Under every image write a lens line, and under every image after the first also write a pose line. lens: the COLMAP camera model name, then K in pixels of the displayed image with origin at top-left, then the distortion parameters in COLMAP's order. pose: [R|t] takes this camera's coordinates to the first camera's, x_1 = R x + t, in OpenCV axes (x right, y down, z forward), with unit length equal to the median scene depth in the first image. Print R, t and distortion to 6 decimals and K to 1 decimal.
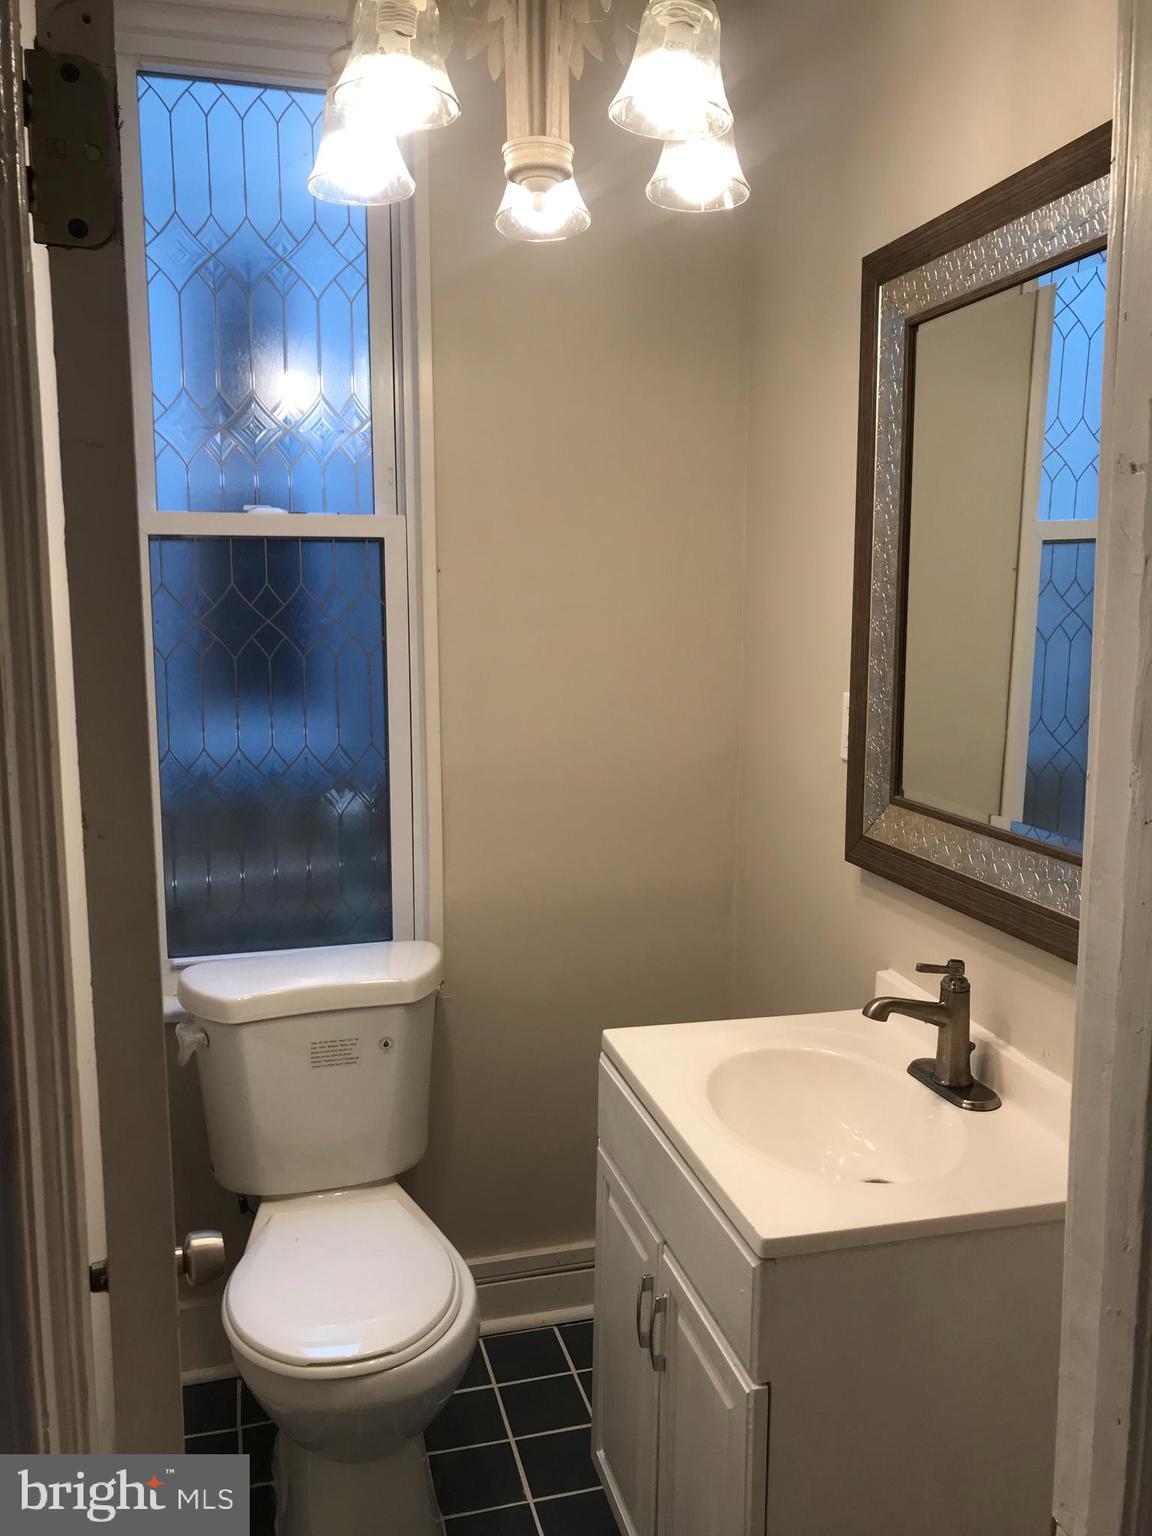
lens RADIAL K [[1254.7, 0, 576.0], [0, 1254.7, 768.0], [0, 0, 1]] dist [-0.012770, 0.062445]
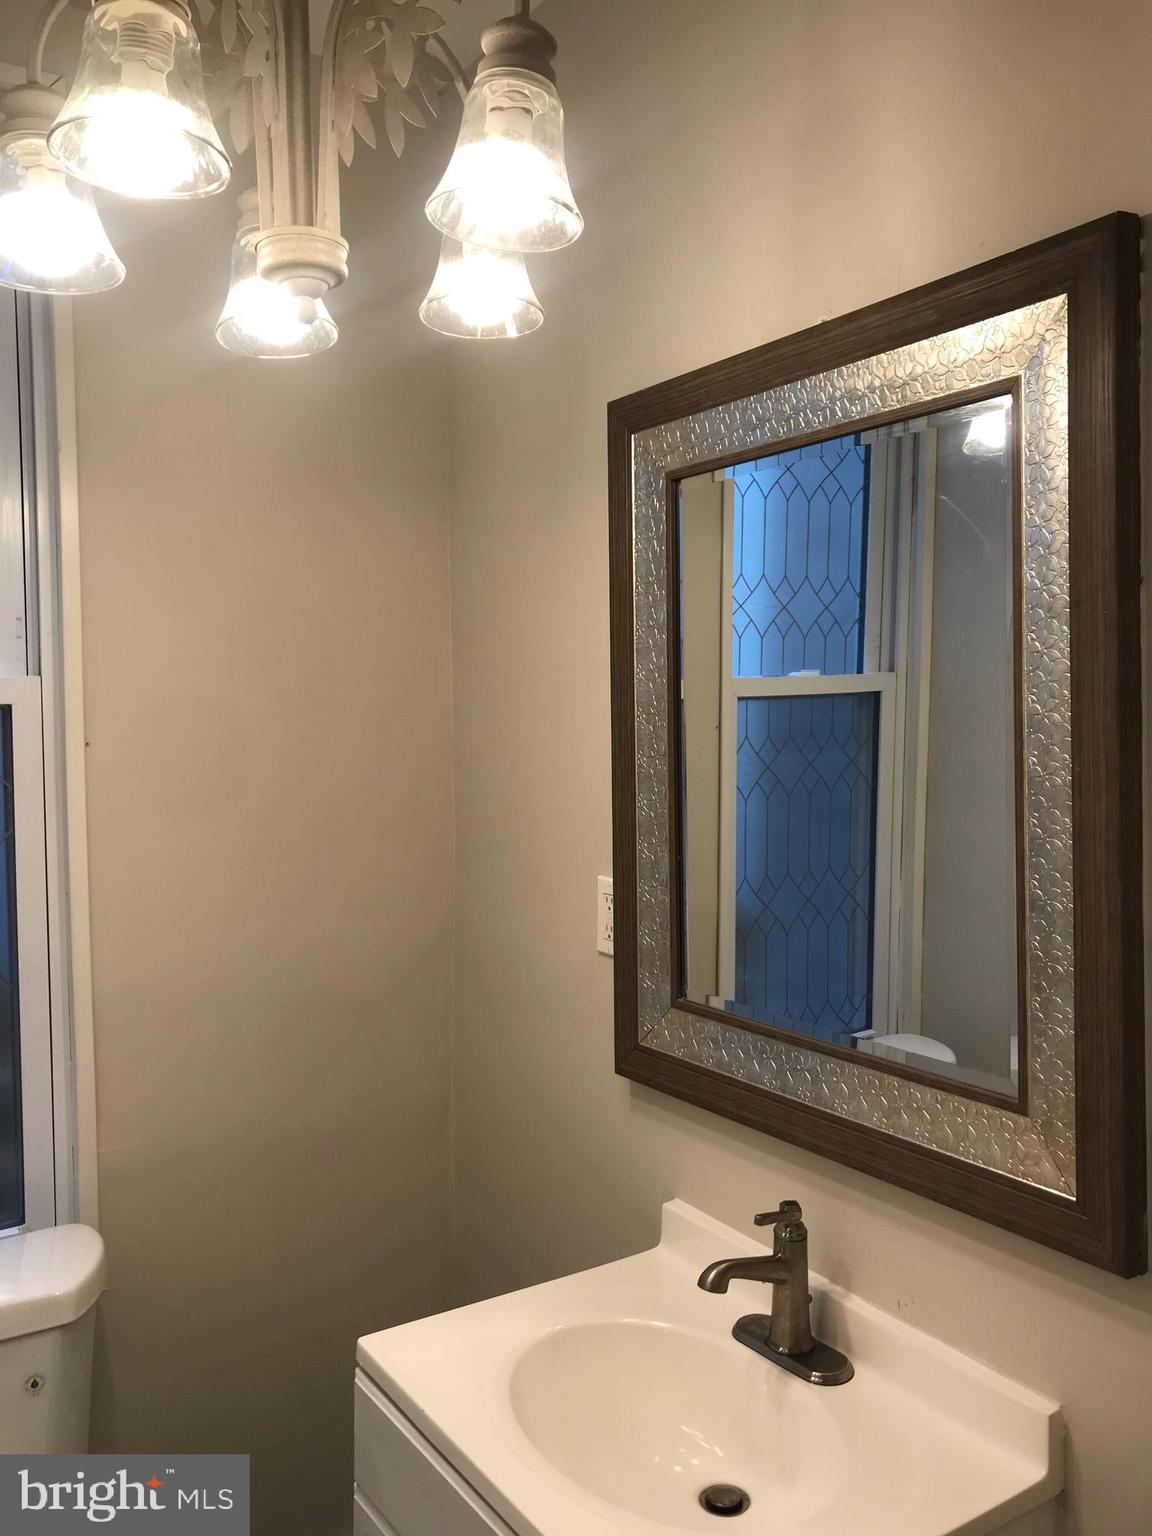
lens RADIAL K [[1280.1, 0, 576.0], [0, 1280.1, 768.0], [0, 0, 1]] dist [0.069932, -0.084453]
pose [[0.947982, -0.027314, 0.317151, -0.102120], [0.059155, 0.994074, -0.091204, -0.066321], [-0.312780, 0.105221, 0.943979, 0.171484]]
